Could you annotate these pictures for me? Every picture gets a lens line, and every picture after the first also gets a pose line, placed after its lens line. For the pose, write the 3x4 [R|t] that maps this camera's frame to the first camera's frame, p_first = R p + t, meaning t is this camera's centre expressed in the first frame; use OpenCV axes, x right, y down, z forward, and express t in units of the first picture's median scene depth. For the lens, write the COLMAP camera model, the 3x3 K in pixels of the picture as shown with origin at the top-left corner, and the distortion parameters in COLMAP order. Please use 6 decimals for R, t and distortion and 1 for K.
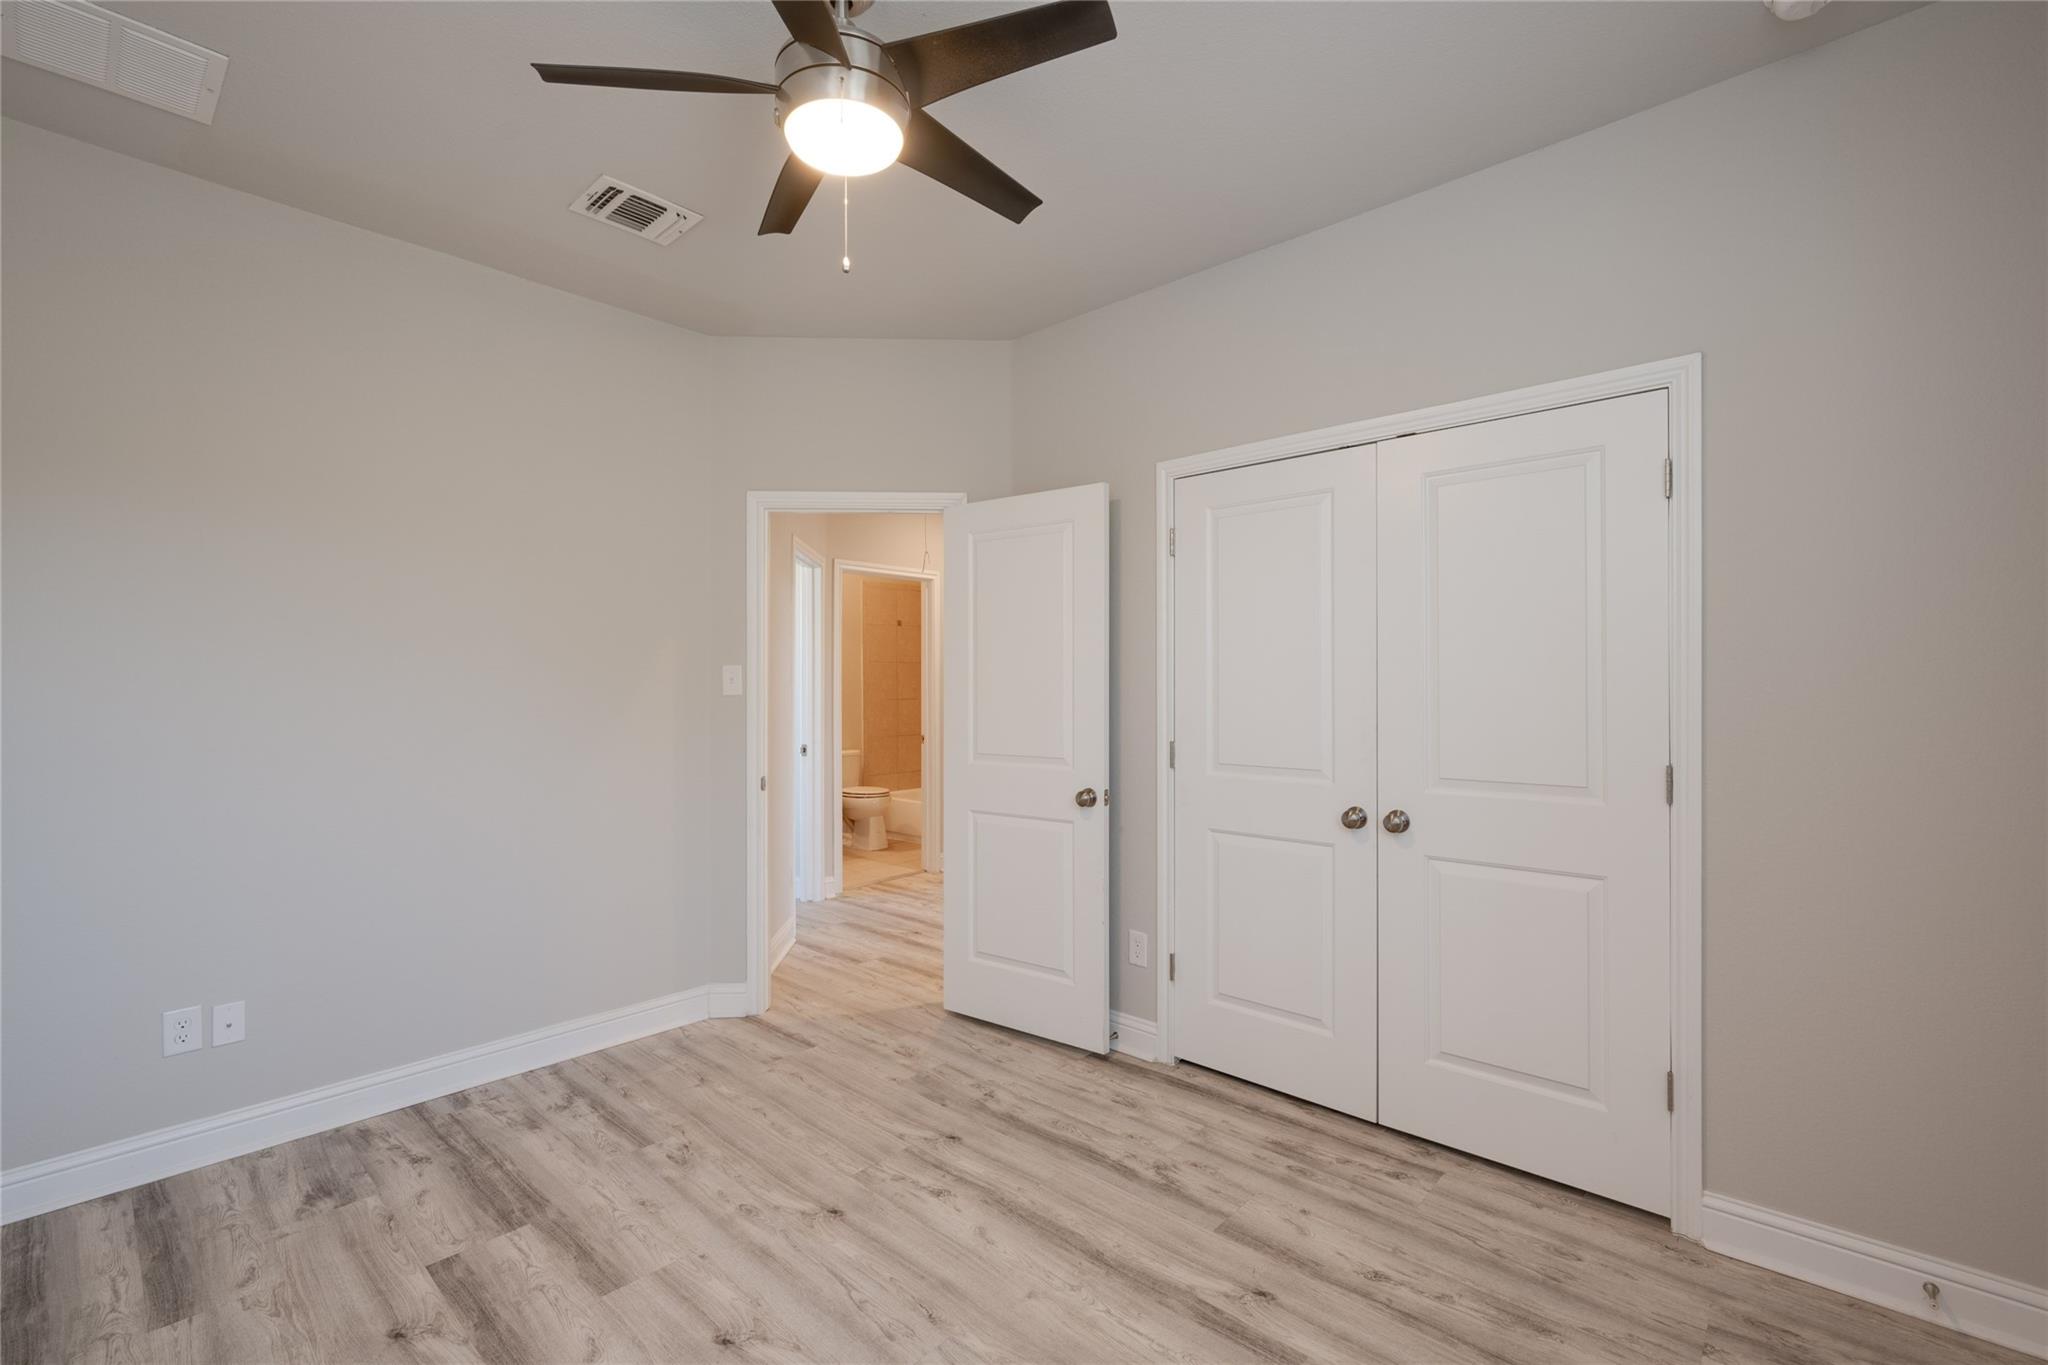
lens RADIAL K [[882.9, 0, 1024.0], [0, 882.9, 682.5], [0, 0, 1]] dist [0.001196, -0.000225]
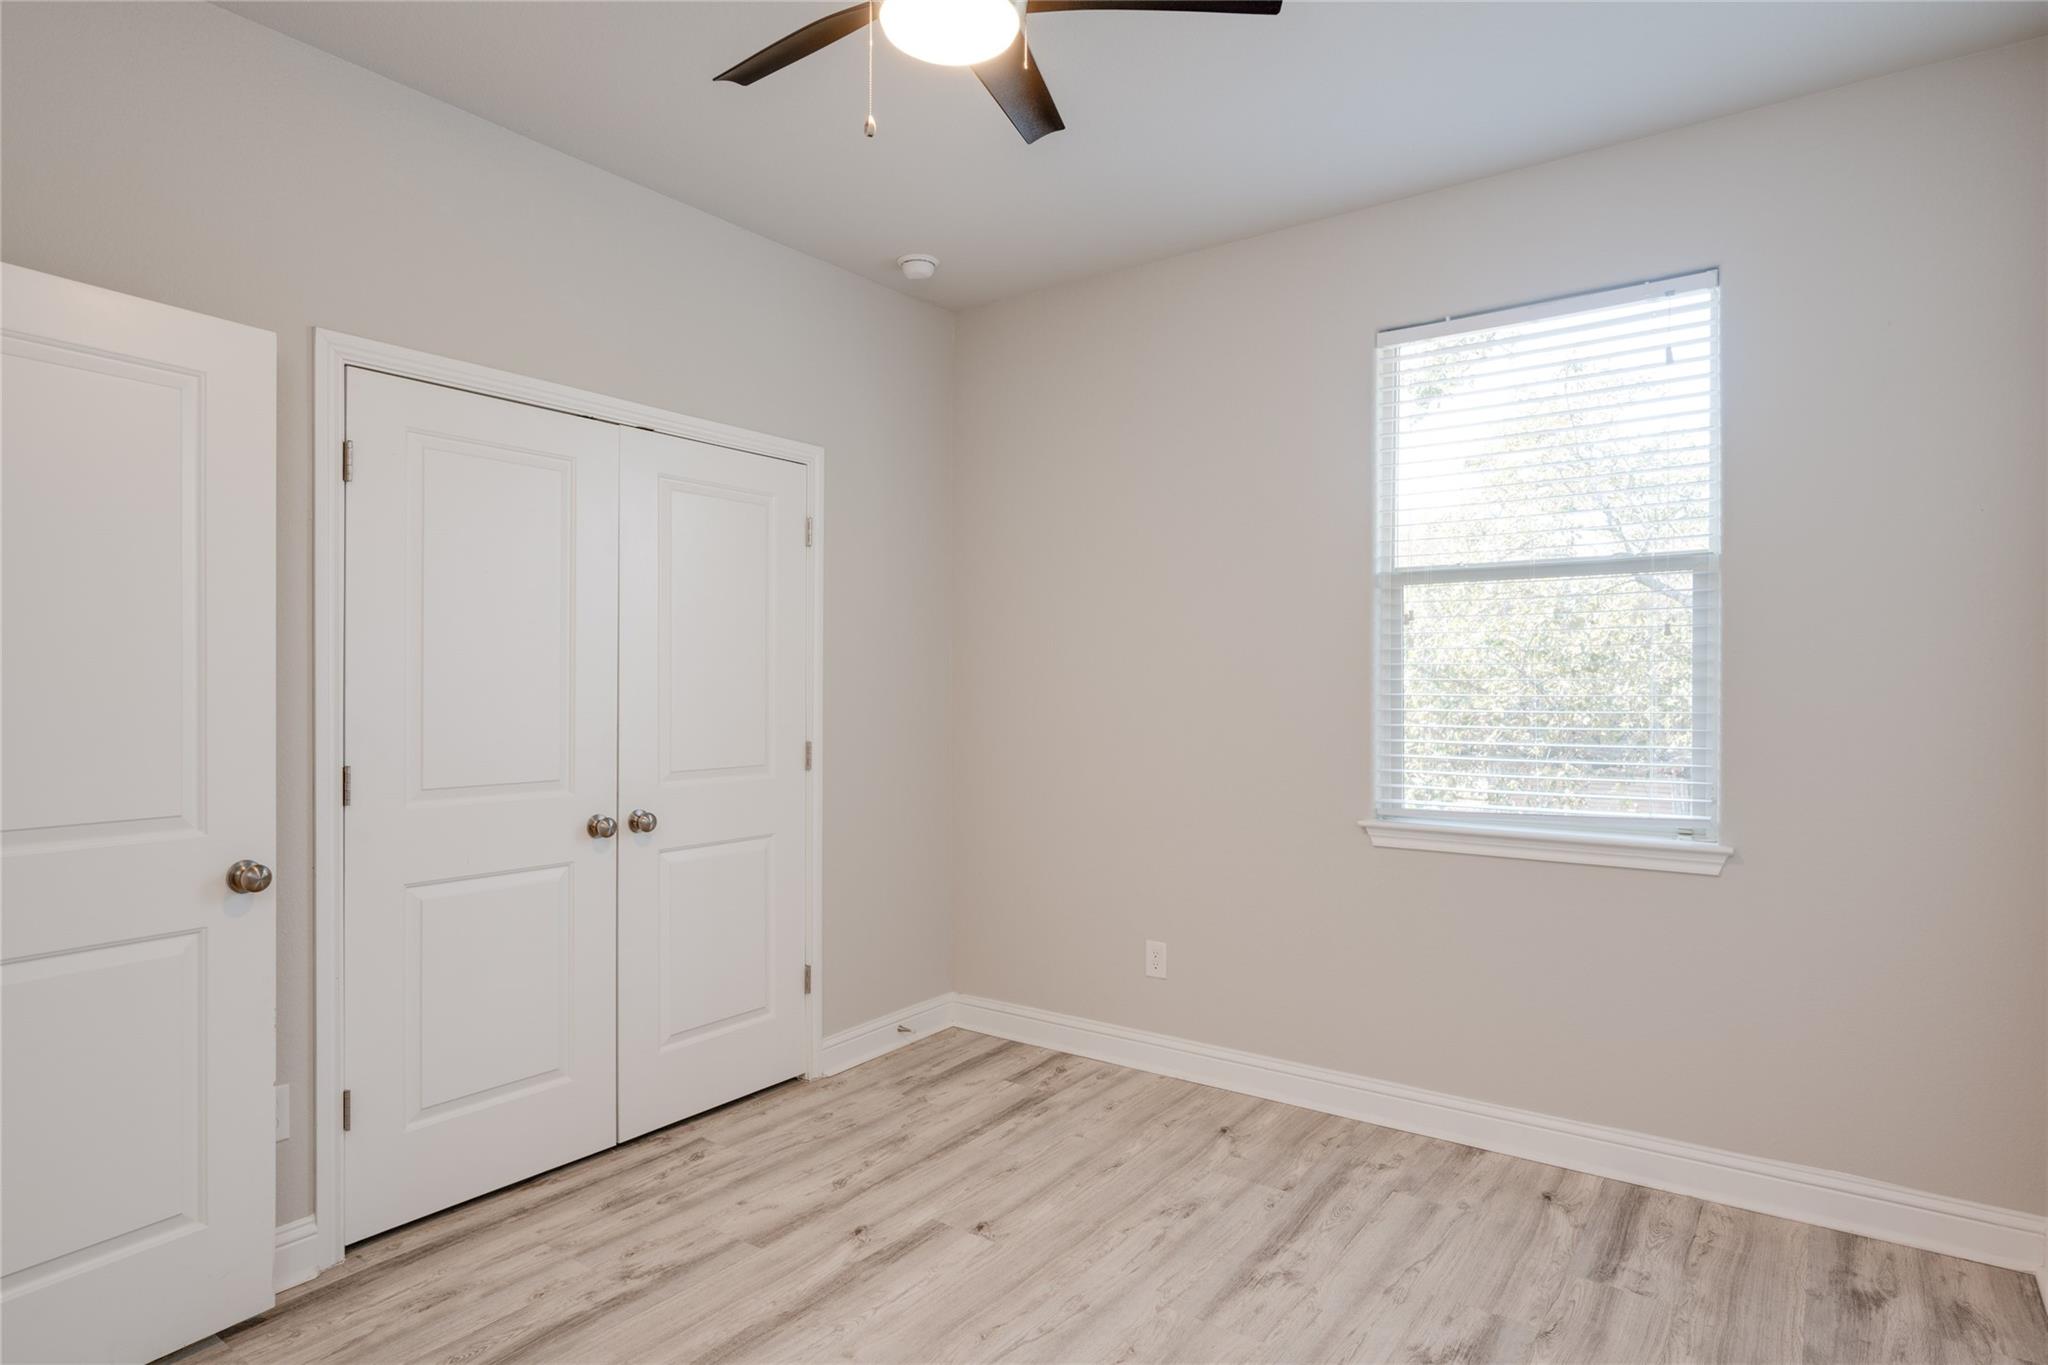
lens RADIAL K [[1127.3, 0, 1027.6], [0, 1127.3, 694.3], [0, 0, 1]] dist [0.001721, 0.000880]
pose [[-0.112450, -0.003983, 0.993649, -1.014796], [-0.001942, 0.999991, 0.003788, 0.012916], [-0.993655, -0.001504, -0.112457, 0.835179]]
